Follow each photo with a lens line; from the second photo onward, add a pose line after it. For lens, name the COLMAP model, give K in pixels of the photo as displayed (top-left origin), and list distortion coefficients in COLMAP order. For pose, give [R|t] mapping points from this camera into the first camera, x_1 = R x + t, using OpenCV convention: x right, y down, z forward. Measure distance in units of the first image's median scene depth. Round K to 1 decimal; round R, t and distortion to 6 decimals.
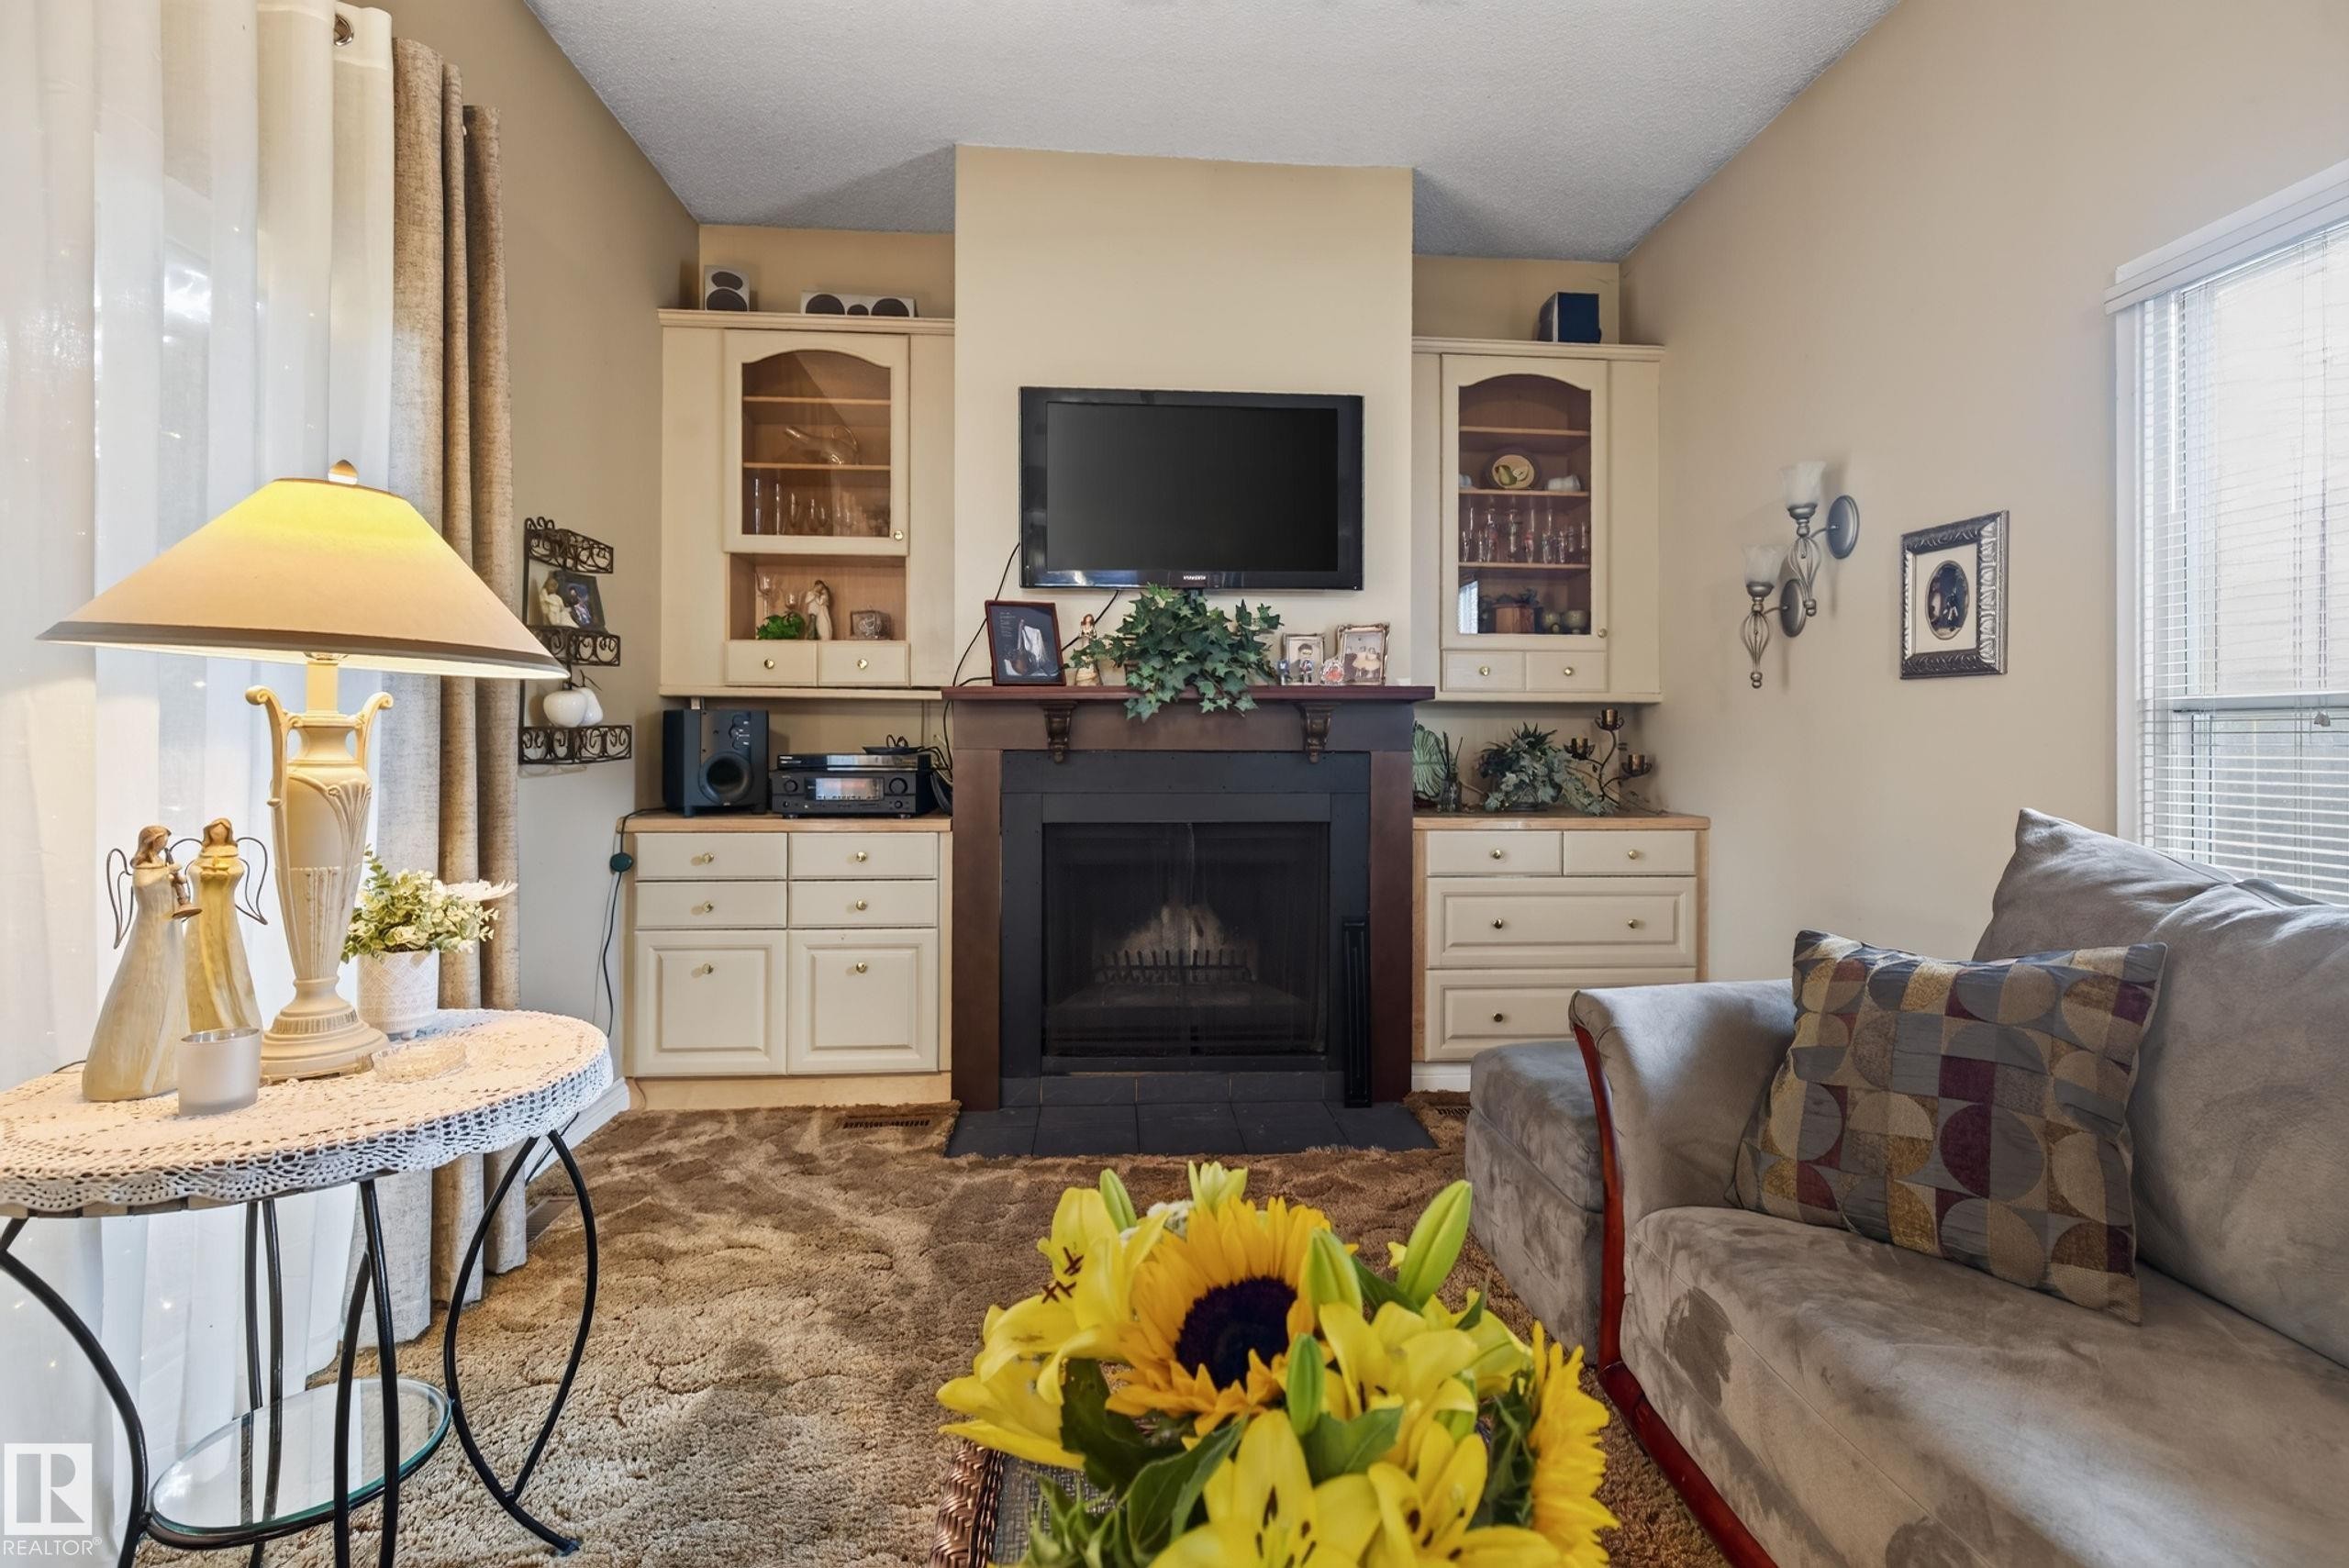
lens RADIAL K [[1092.1, 0, 1180.2], [0, 1092.1, 718.6], [0, 0, 1]] dist [0.001063, 0.000377]
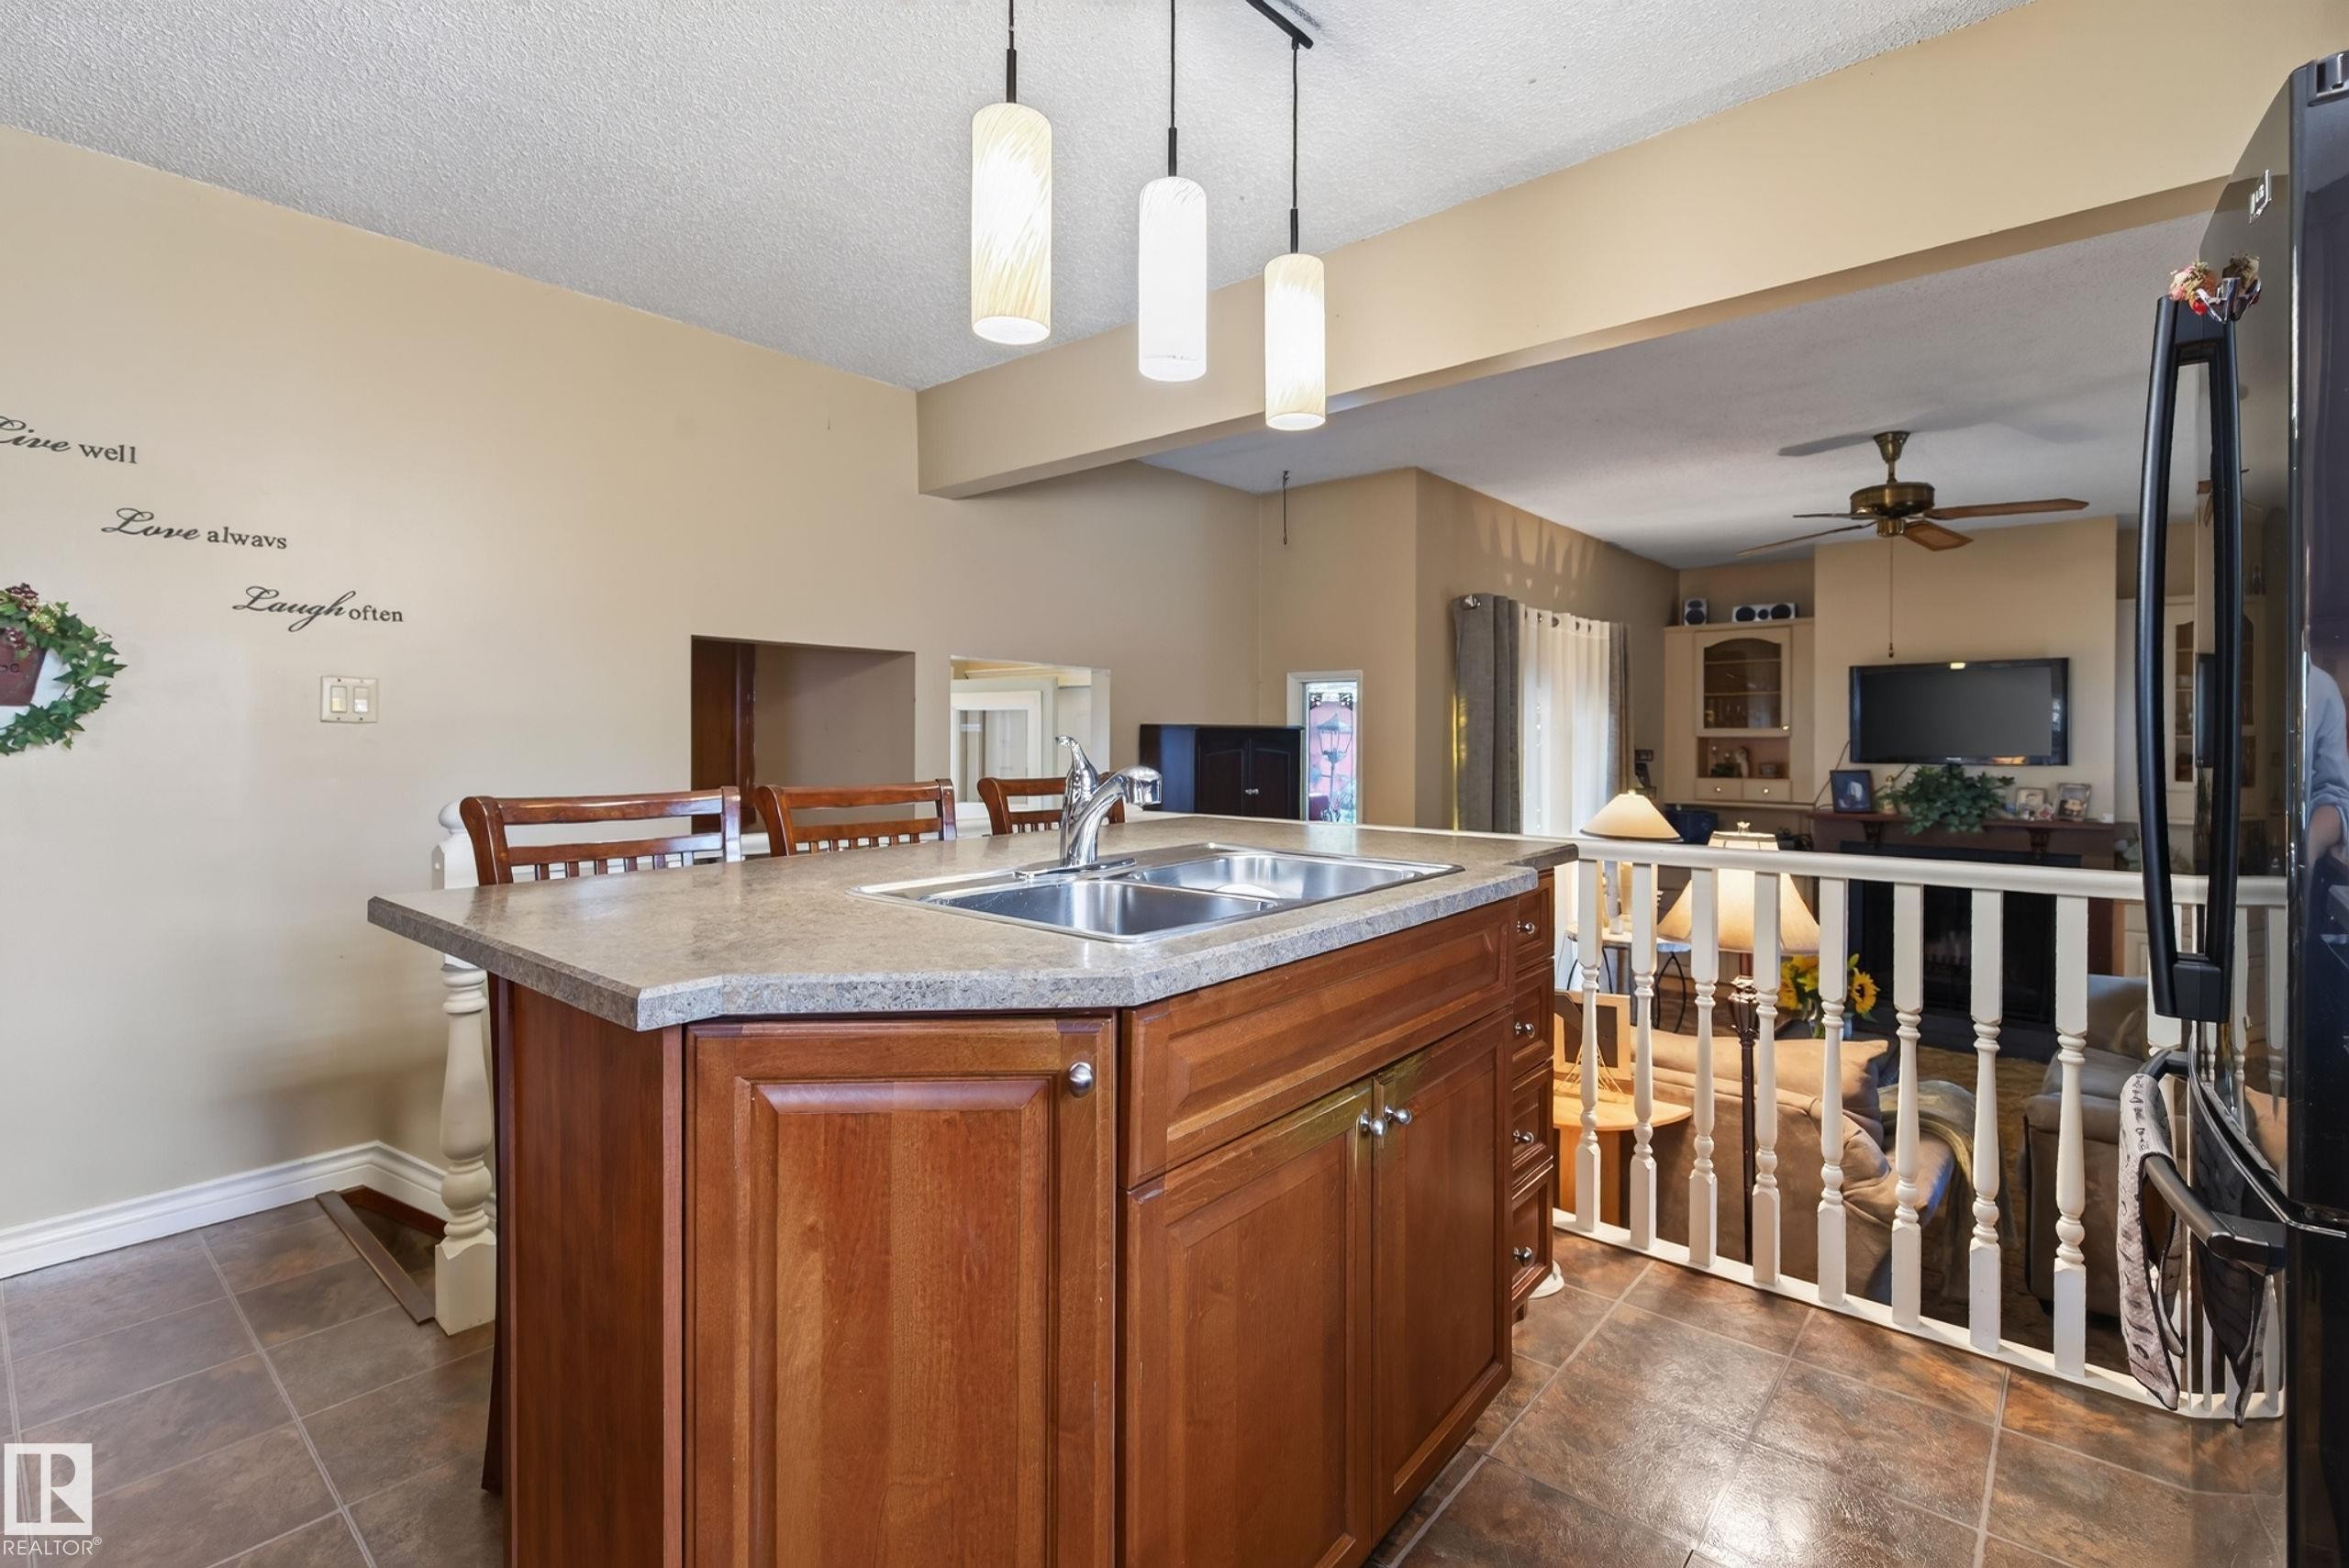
lens RADIAL K [[1081.6, 0, 1186.6], [0, 1081.6, 753.7], [0, 0, 1]] dist [-0.000746, 0.000346]
pose [[0.710981, 0.010909, -0.703127, 0.372850], [0.011553, 0.999564, 0.027191, -0.197017], [0.703117, -0.027455, 0.710544, -1.235463]]
